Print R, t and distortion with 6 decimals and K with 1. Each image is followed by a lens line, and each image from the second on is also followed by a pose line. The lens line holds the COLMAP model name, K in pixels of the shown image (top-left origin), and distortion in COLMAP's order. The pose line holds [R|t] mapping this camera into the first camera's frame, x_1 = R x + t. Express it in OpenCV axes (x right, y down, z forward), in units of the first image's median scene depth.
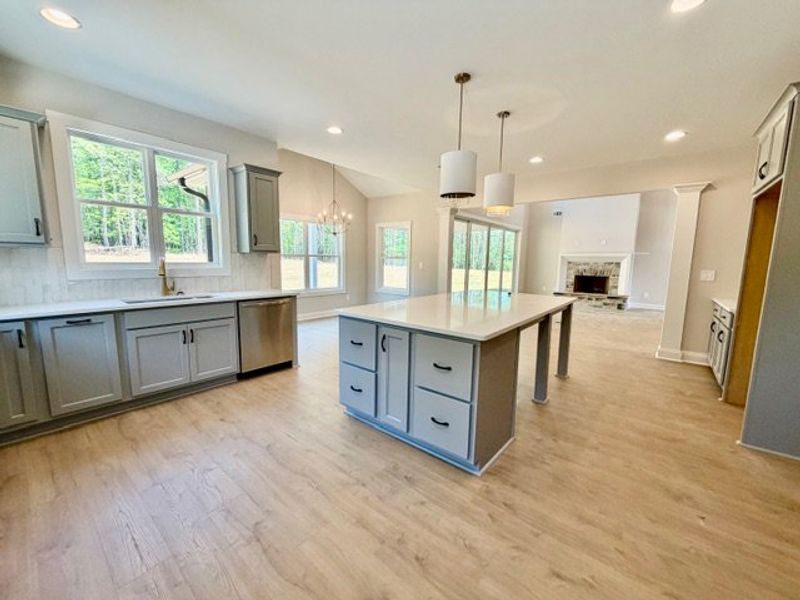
lens RADIAL K [[319.6, 0, 397.7], [0, 319.6, 298.7], [0, 0, 1]] dist [-0.002265, 0.000727]
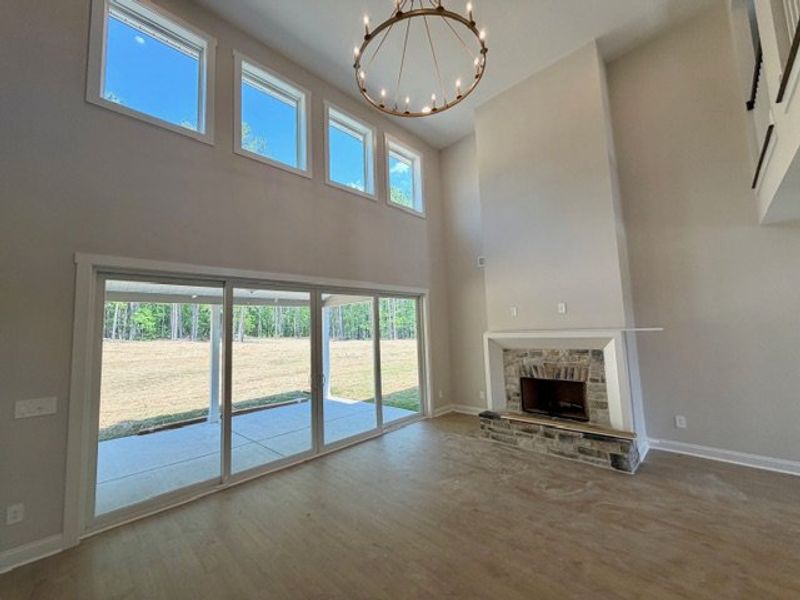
lens RADIAL K [[319.6, 0, 398.0], [0, 319.6, 300.8], [0, 0, 1]] dist [-0.002265, 0.000727]
pose [[0.995338, -0.053989, -0.079915, 0.435472], [0.035119, 0.974634, -0.221031, -0.089685], [0.089822, 0.217194, 0.971987, 0.504075]]
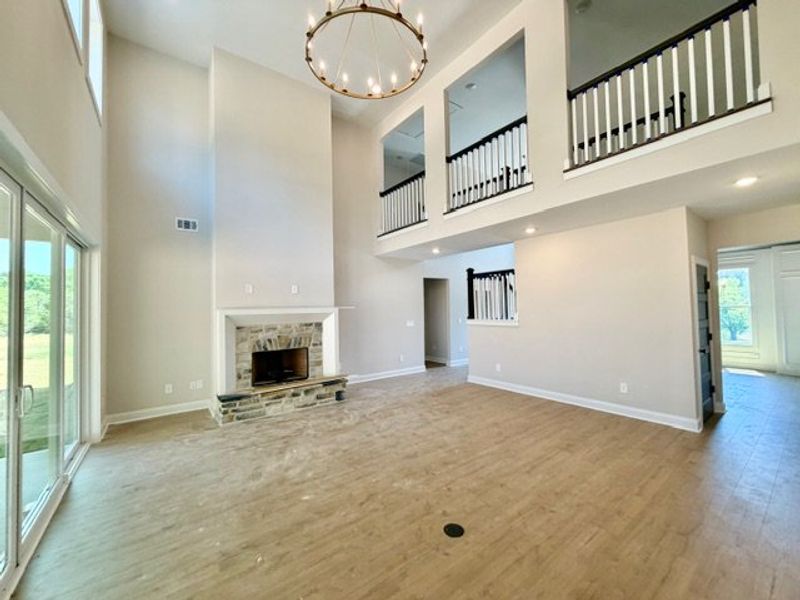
lens RADIAL K [[319.6, 0, 399.5], [0, 319.6, 296.8], [0, 0, 1]] dist [-0.002265, 0.000727]
pose [[0.227564, 0.015894, 0.973633, 0.127282], [0.149960, 0.987367, -0.051168, -0.104324], [-0.962147, 0.157650, 0.222306, 0.687743]]
